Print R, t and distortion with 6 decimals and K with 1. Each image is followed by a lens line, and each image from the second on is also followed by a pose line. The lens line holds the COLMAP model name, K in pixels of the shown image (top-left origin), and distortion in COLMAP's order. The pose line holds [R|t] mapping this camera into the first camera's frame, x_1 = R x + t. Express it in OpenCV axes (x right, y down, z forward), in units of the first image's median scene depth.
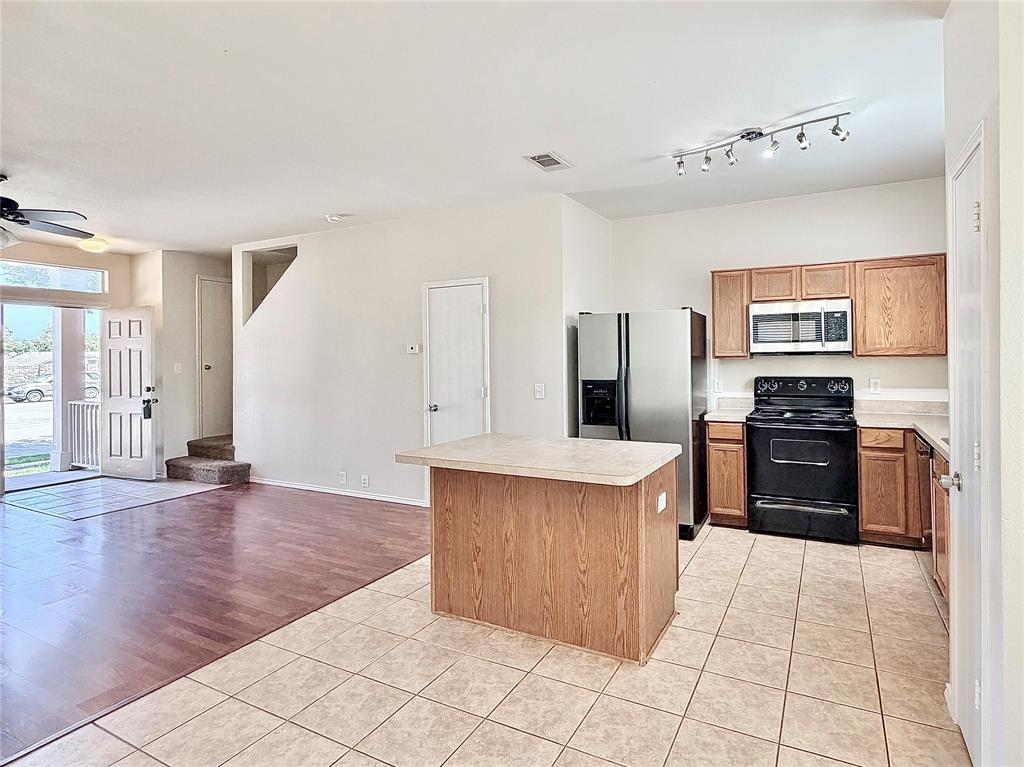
lens RADIAL K [[549.7, 0, 557.1], [0, 549.7, 353.4], [0, 0, 1]] dist [-0.000036, 0.000197]
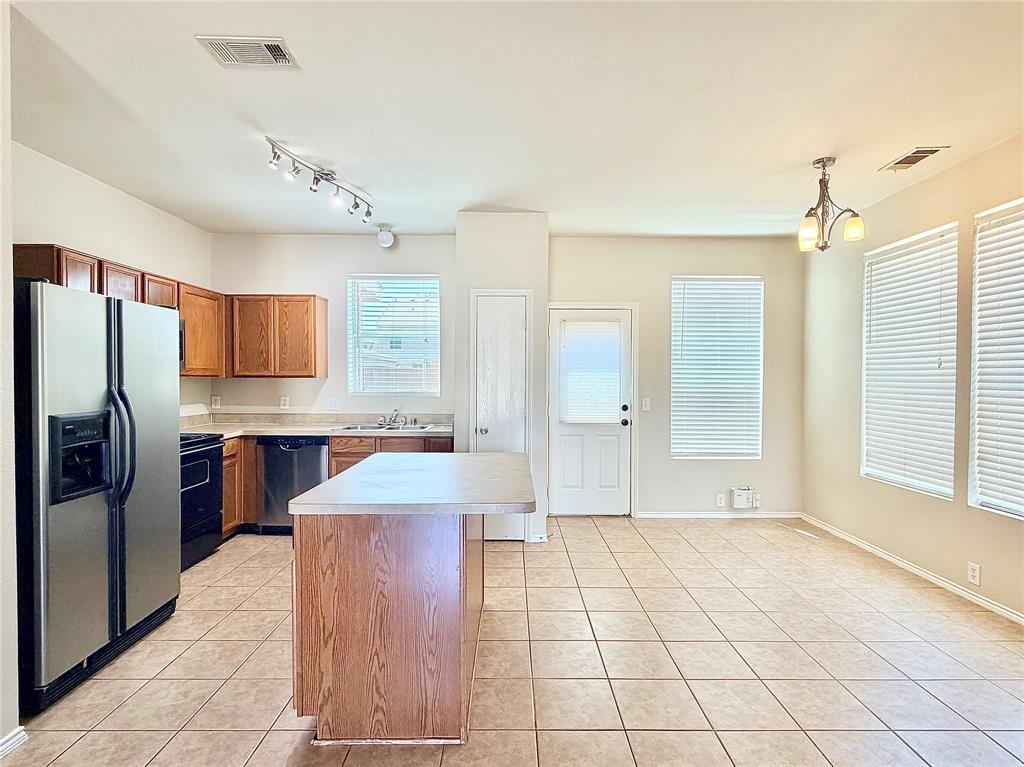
lens RADIAL K [[518.8, 0, 512.0], [0, 518.8, 383.5], [0, 0, 1]] dist [-0.001119, 0.012354]
pose [[-0.443766, 0.000013, 0.896143, -0.607386], [-0.001119, 0.999999, -0.000569, 0.020754], [-0.896142, -0.001255, -0.443765, 0.904730]]
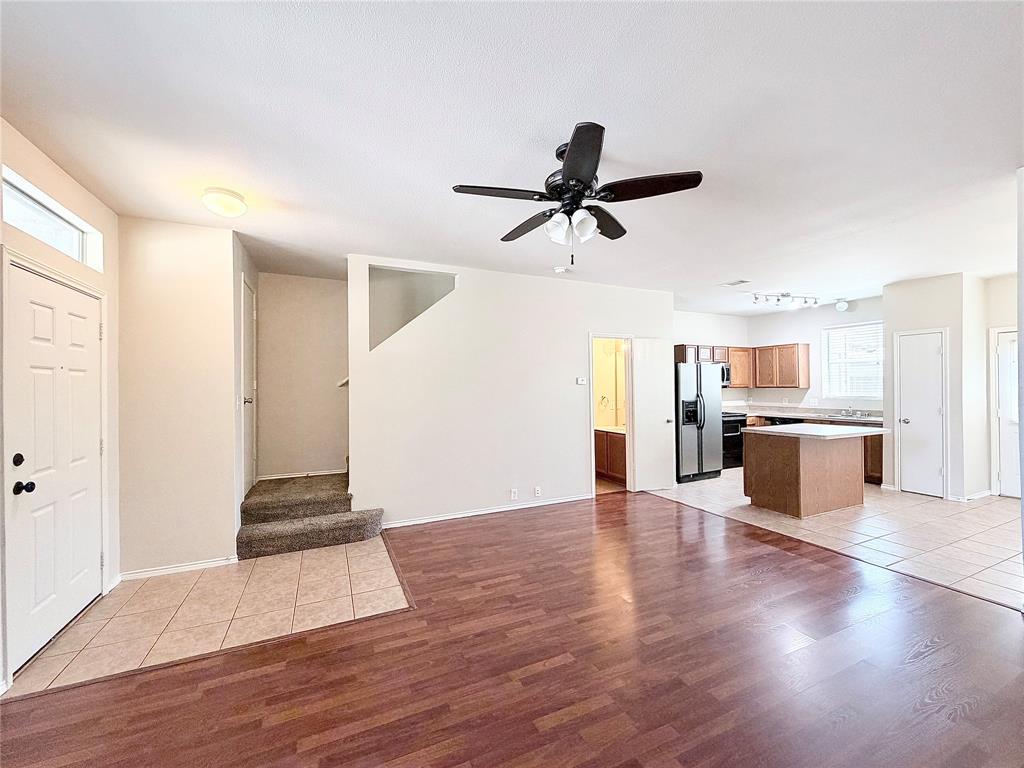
lens RADIAL K [[409.4, 0, 512.0], [0, 409.4, 384.0], [0, 0, 1]] dist [0.000903, 0.000100]
pose [[0.623827, 0.010476, 0.781492, -1.438209], [-0.000776, 0.999918, -0.012785, 0.015060], [-0.781562, 0.007370, 0.623784, 0.655520]]
